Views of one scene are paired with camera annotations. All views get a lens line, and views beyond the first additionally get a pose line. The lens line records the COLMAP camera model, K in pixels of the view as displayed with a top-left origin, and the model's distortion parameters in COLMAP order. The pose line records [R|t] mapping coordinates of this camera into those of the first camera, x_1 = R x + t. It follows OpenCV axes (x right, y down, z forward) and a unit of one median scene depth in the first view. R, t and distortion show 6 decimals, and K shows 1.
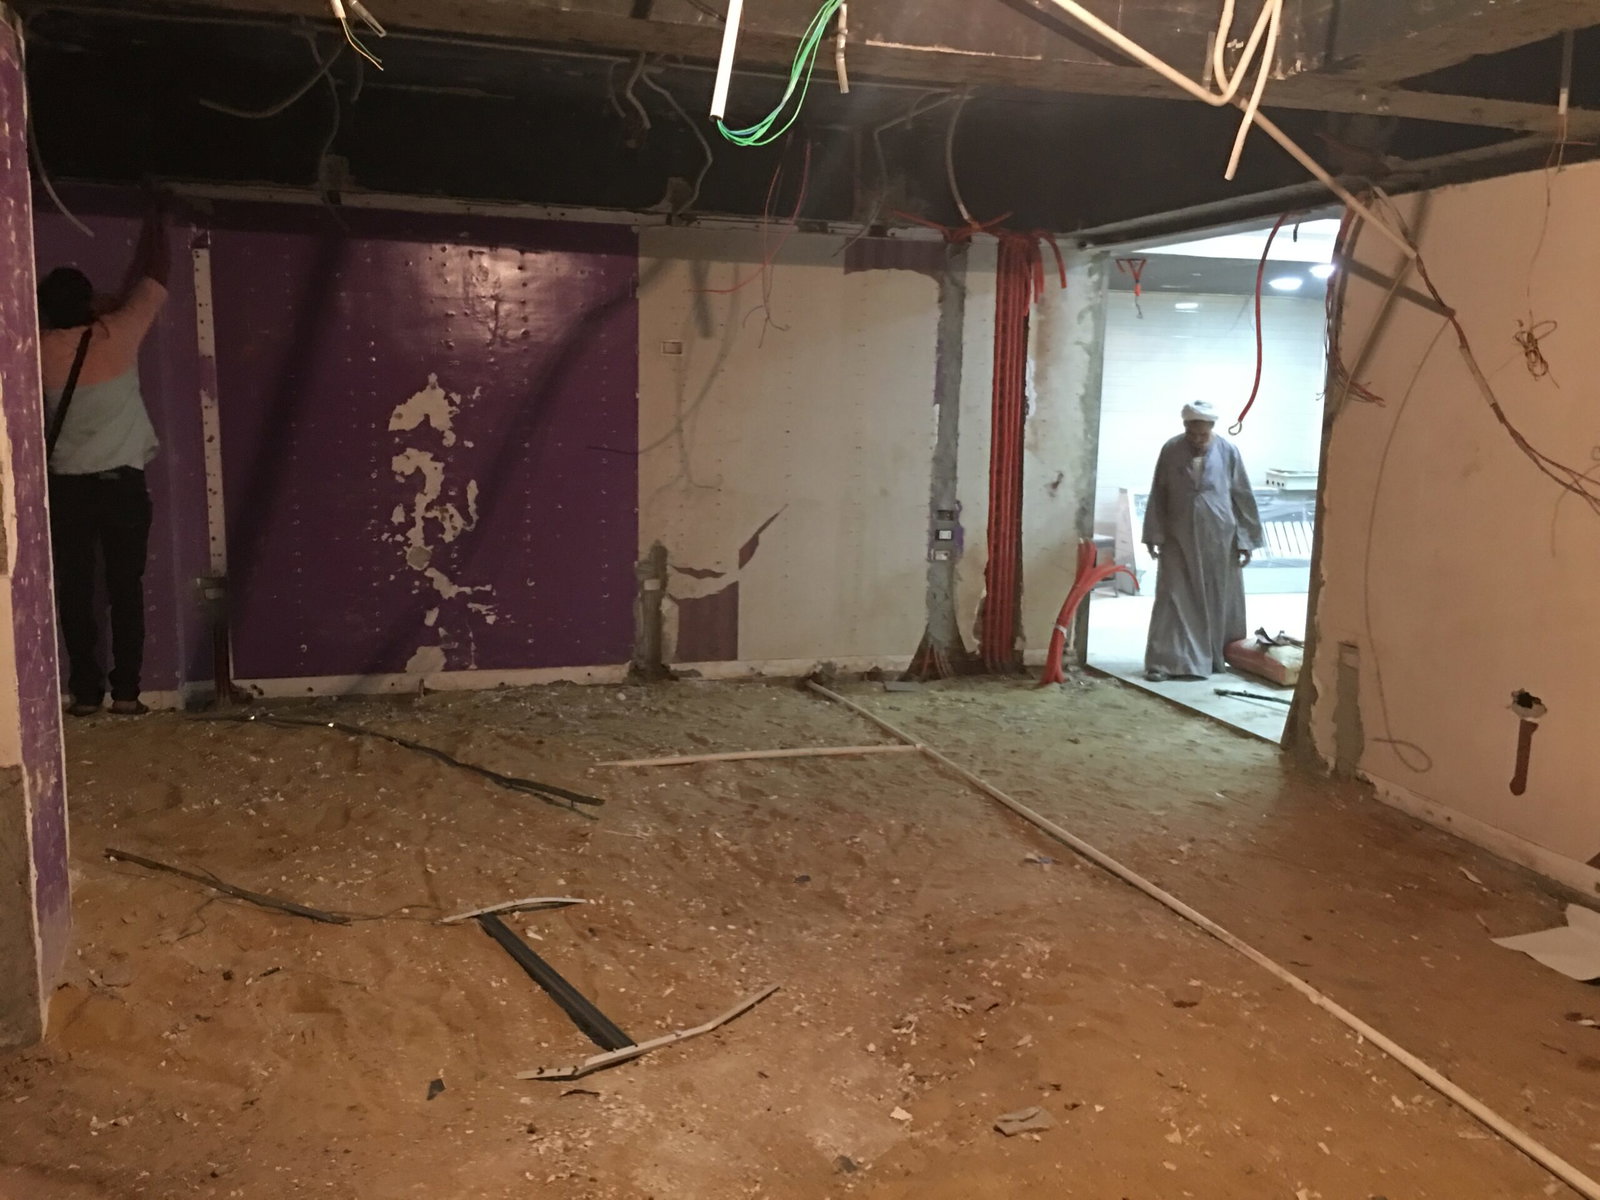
lens RADIAL K [[1355.9, 0, 806.0], [0, 1355.9, 608.8], [0, 0, 1]] dist [0.075167, -0.079411]
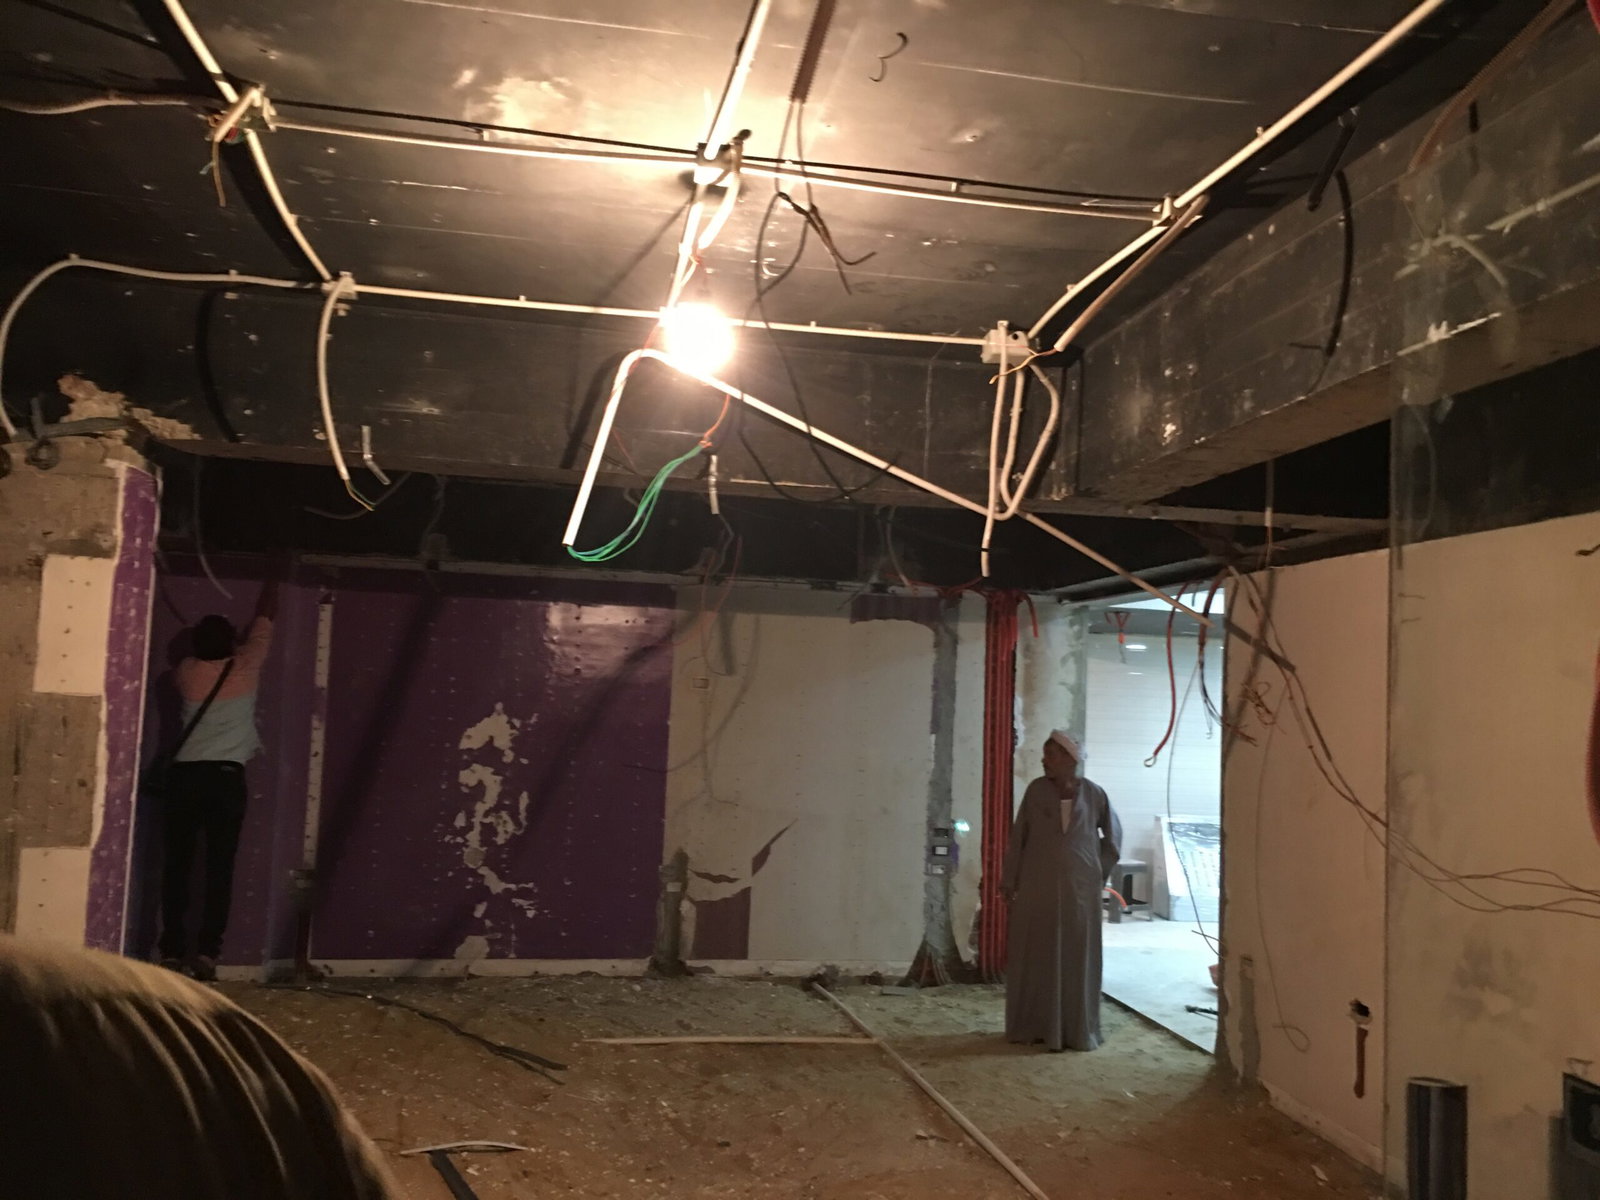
lens RADIAL K [[1355.9, 0, 812.6], [0, 1355.9, 606.8], [0, 0, 1]] dist [0.075167, -0.079411]
pose [[0.992476, 0.006589, -0.122264, 0.153482], [-0.035354, 0.971440, -0.234636, 0.019243], [0.117227, 0.237193, 0.964364, -0.156520]]
